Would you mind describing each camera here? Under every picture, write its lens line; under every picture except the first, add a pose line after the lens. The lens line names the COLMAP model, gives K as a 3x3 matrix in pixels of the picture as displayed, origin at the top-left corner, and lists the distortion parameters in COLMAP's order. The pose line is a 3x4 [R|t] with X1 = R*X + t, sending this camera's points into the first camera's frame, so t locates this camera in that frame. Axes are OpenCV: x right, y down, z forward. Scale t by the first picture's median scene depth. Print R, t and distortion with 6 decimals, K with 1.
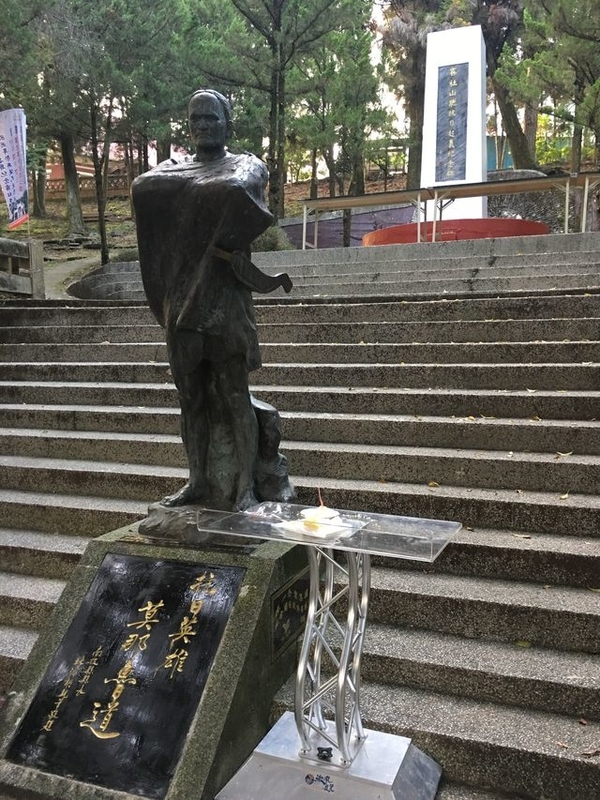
lens RADIAL K [[674.8, 0, 299.0], [0, 674.8, 398.0], [0, 0, 1]] dist [-0.009480, -0.004443]
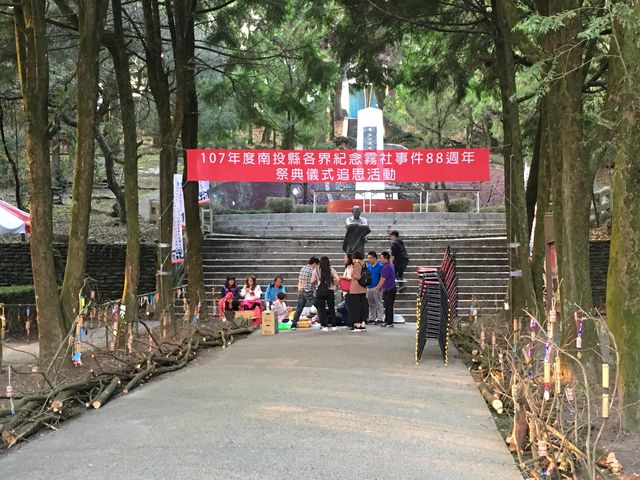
lens RADIAL K [[857.9, 0, 320.3], [0, 857.9, 240.9], [0, 0, 1]] dist [-0.008735, 0.000000]
pose [[0.965810, 0.007458, 0.259143, -0.841341], [0.016481, 0.995798, -0.090082, 0.163245], [-0.258726, 0.091273, 0.961629, -2.090889]]
